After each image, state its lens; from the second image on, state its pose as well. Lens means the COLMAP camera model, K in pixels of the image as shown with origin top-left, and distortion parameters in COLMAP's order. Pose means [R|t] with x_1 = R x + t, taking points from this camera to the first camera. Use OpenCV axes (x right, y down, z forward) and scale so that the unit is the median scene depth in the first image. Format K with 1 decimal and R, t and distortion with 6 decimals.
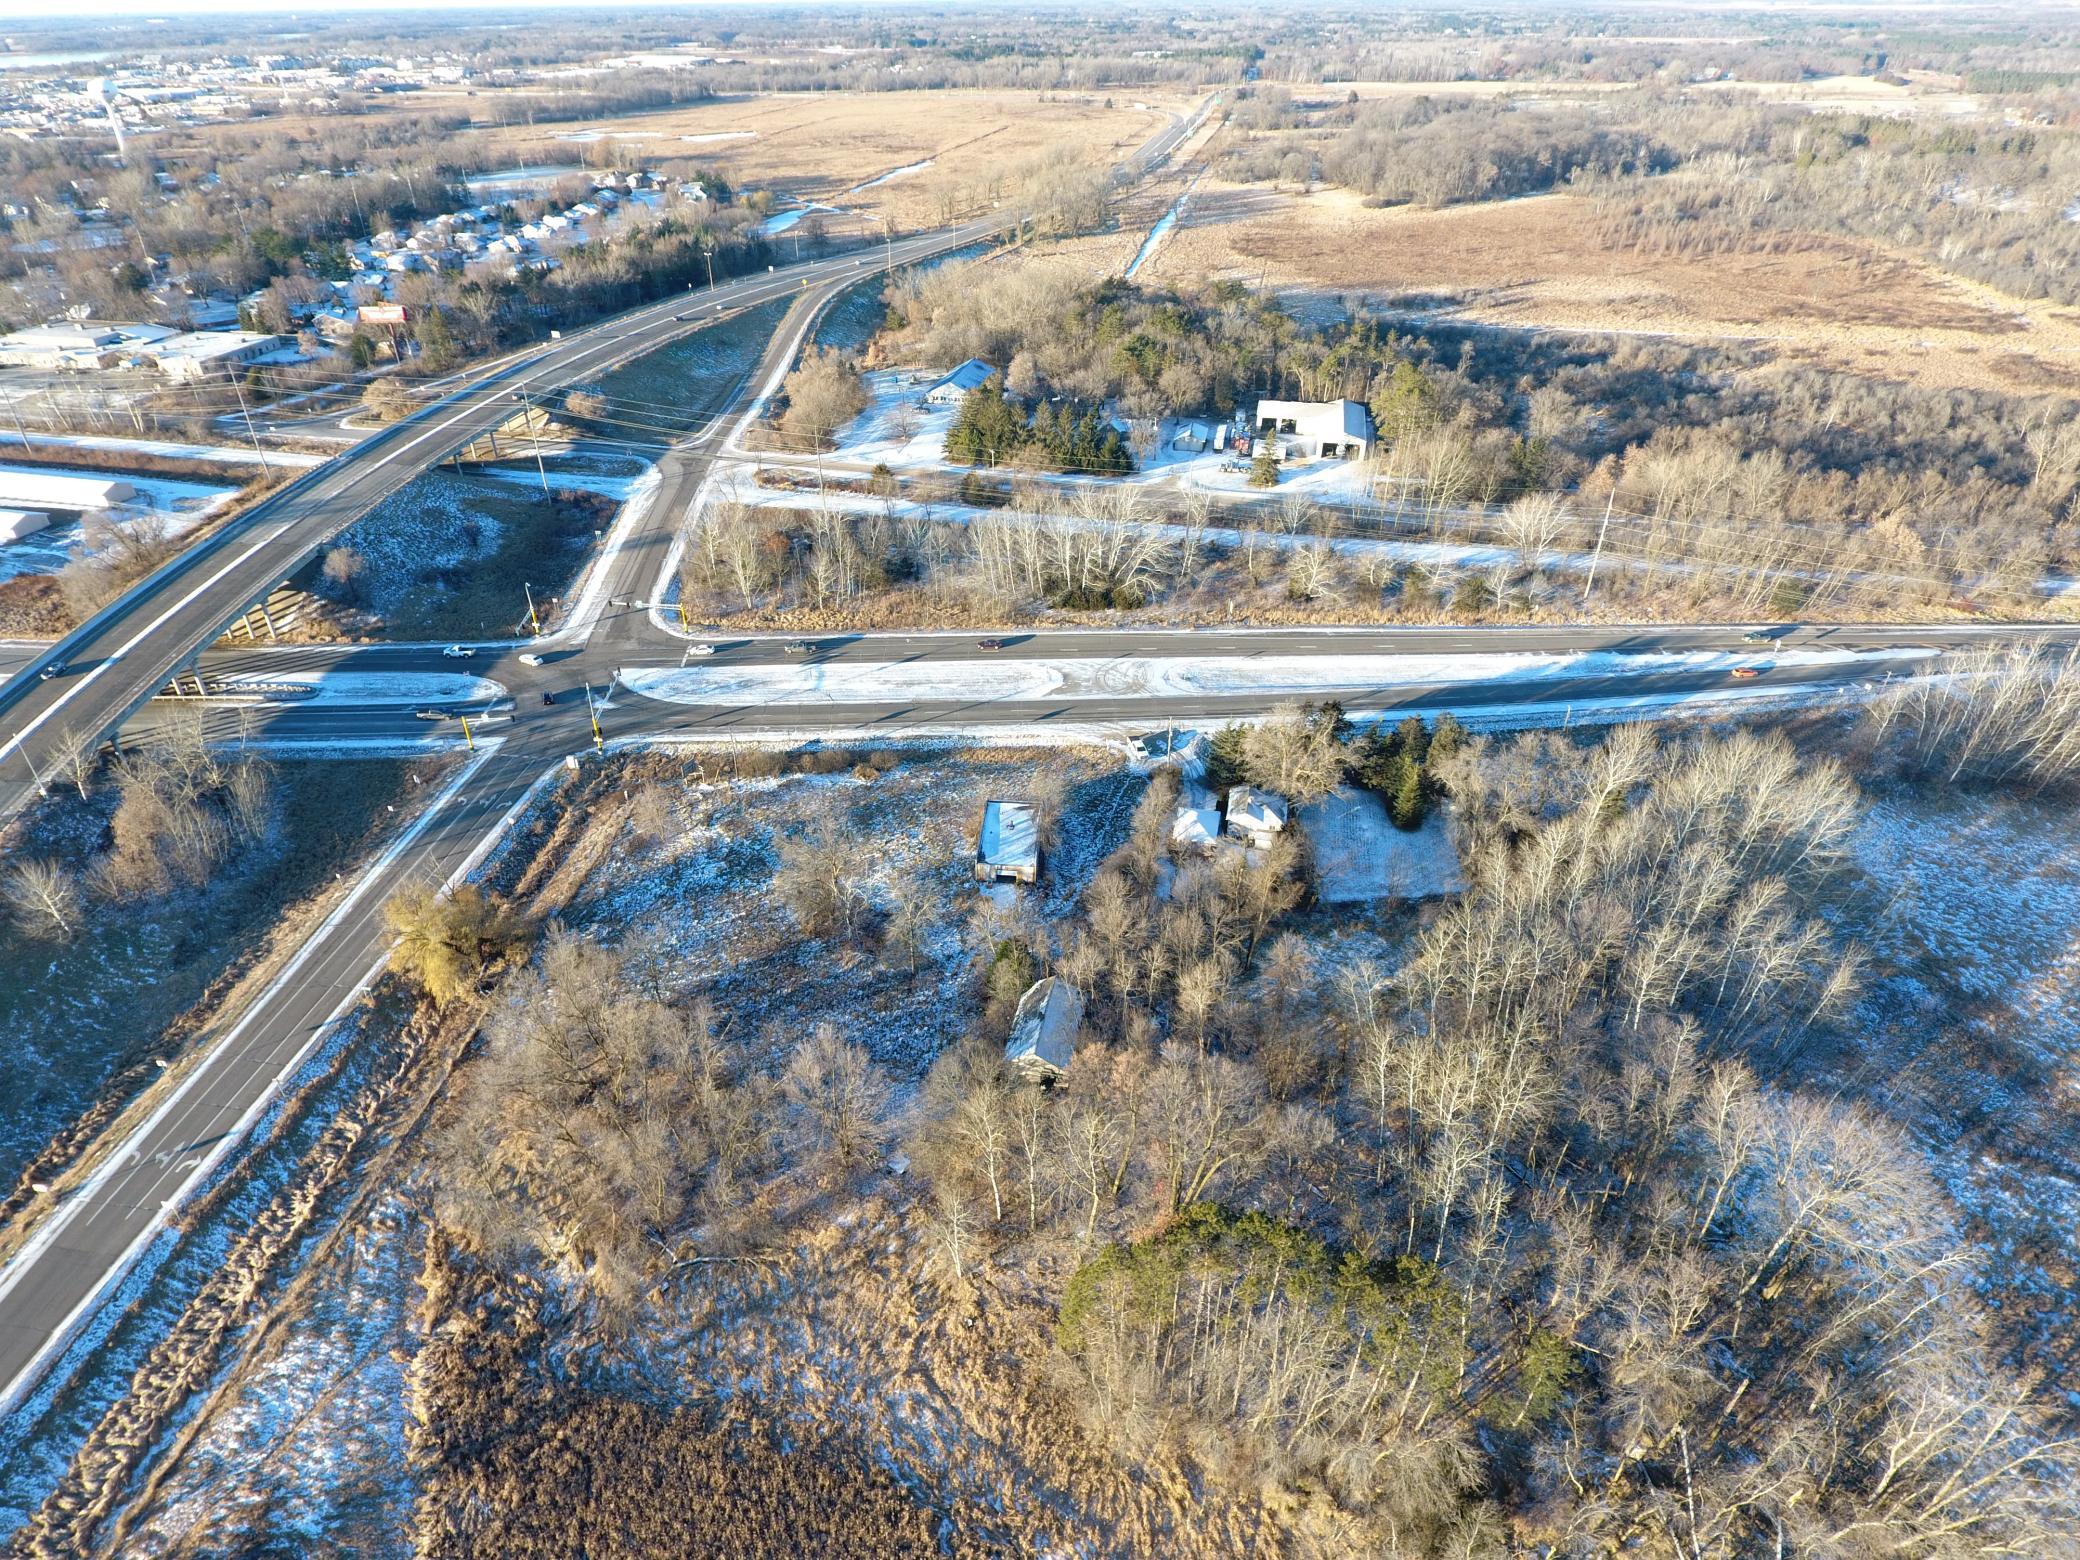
lens RADIAL K [[1367.4, 0, 1040.0], [0, 1367.4, 780.0], [0, 0, 1]] dist [-0.001531, -0.001577]
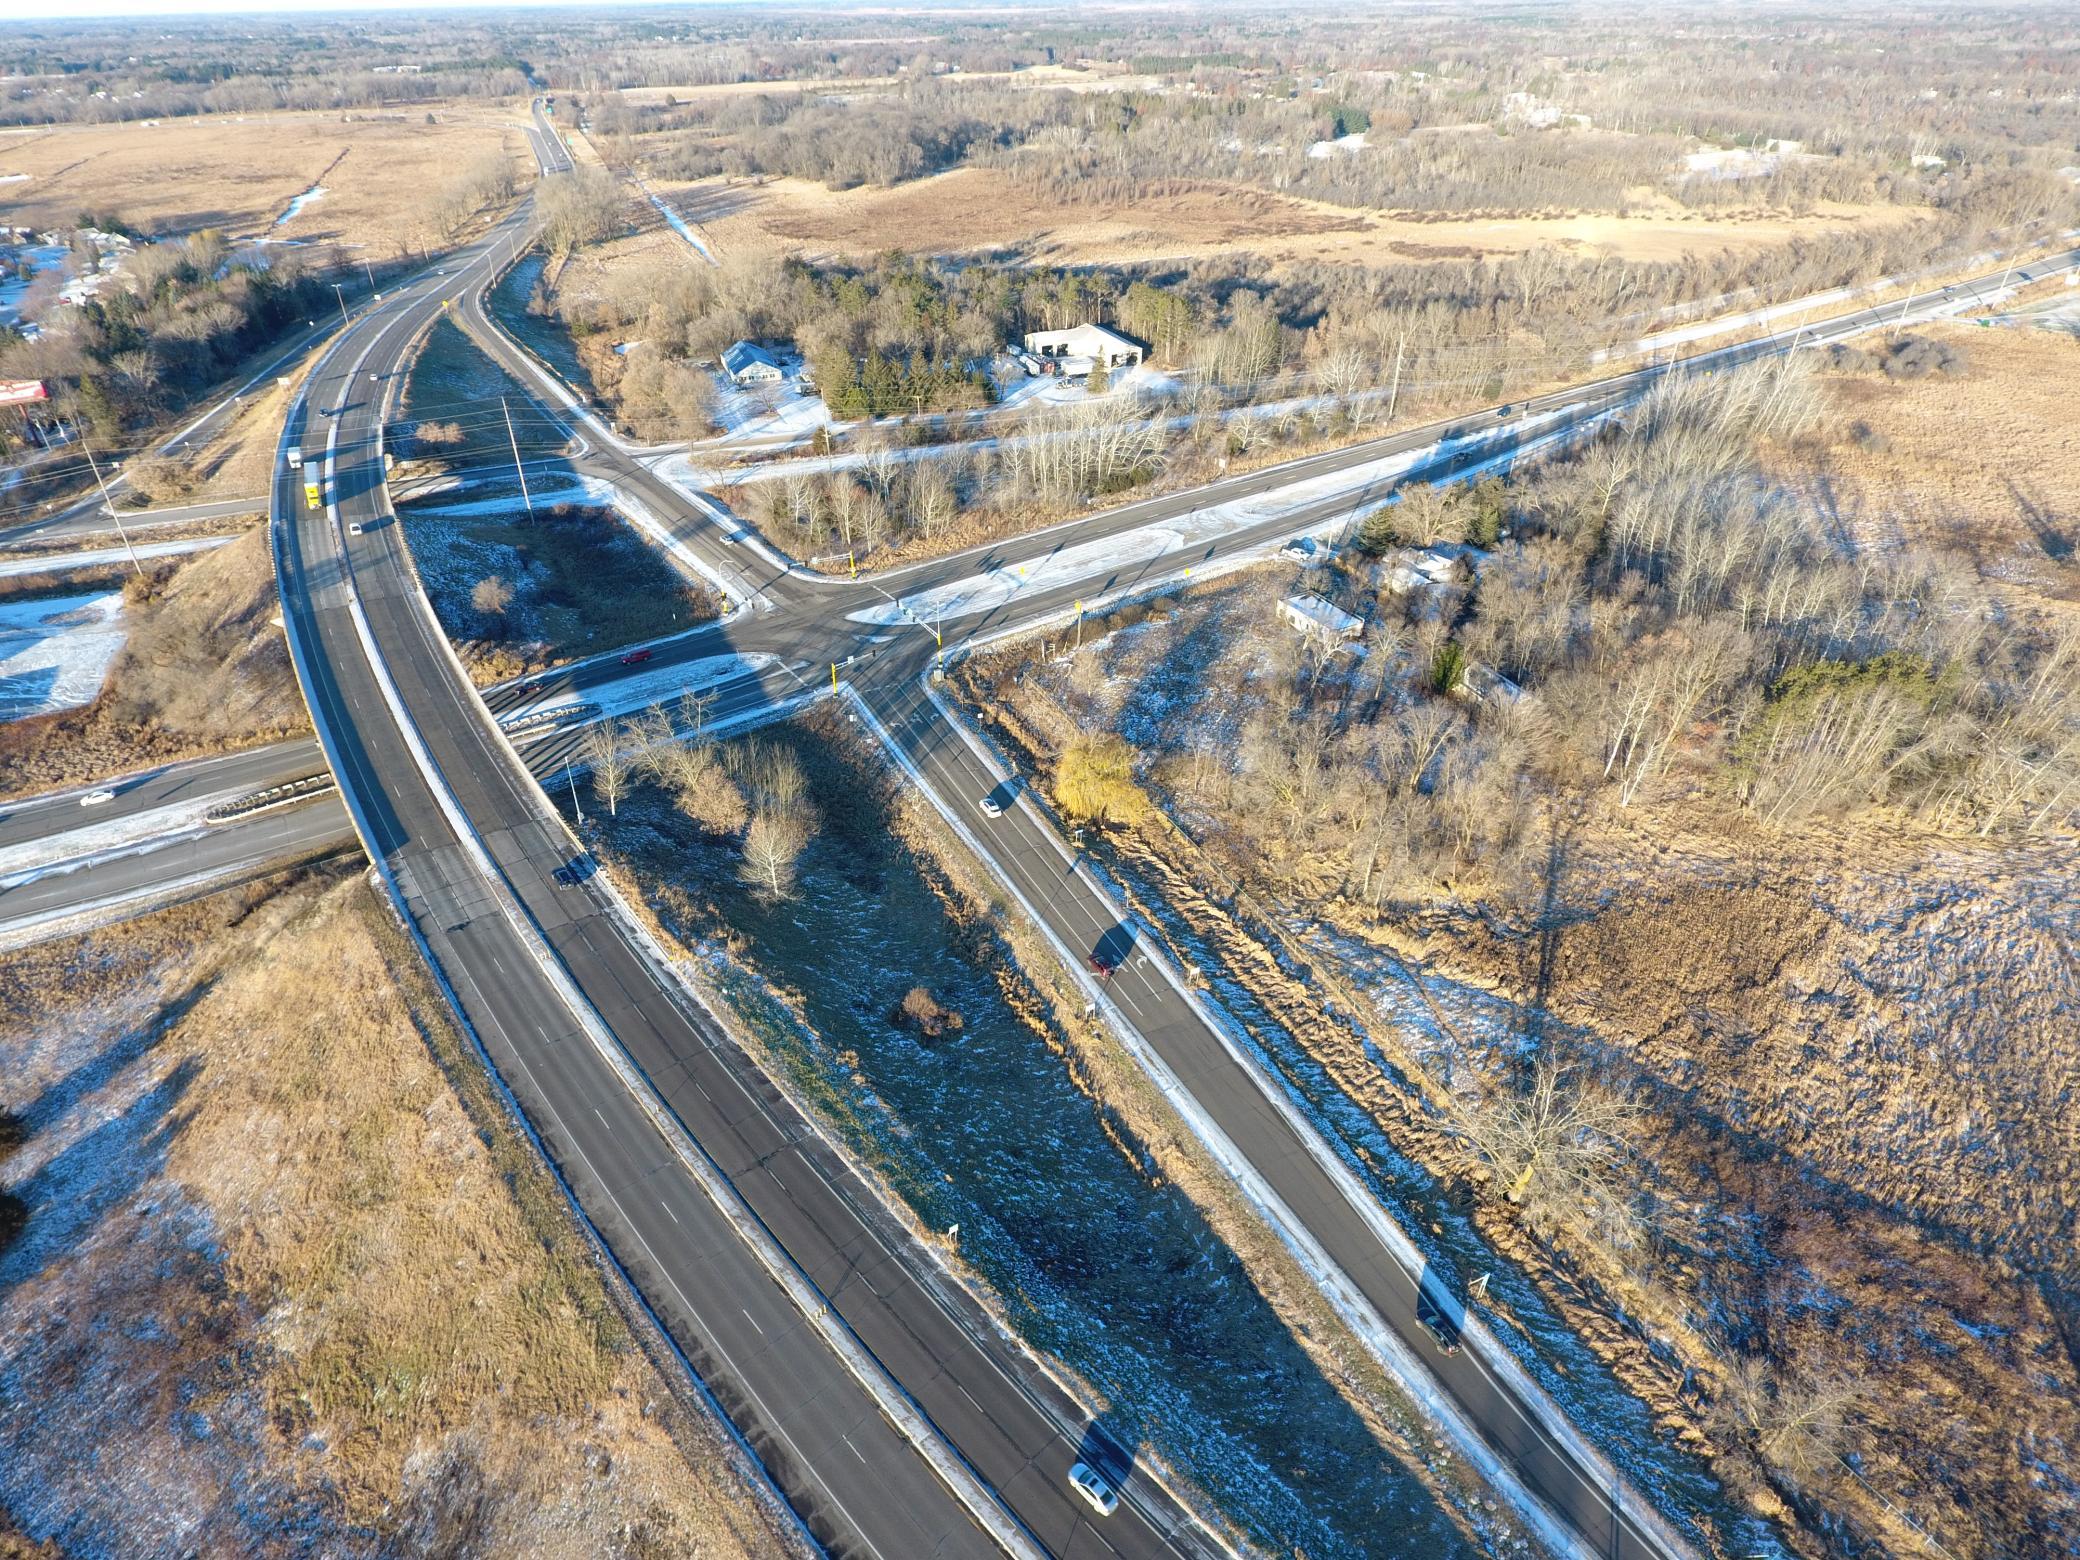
lens RADIAL K [[1367.4, 0, 1040.0], [0, 1367.4, 780.0], [0, 0, 1]] dist [-0.001531, -0.001577]
pose [[0.804570, -0.299400, 0.512861, -0.787231], [0.302834, 0.949734, 0.079356, 0.004257], [-0.510841, 0.091465, 0.854796, -0.000843]]
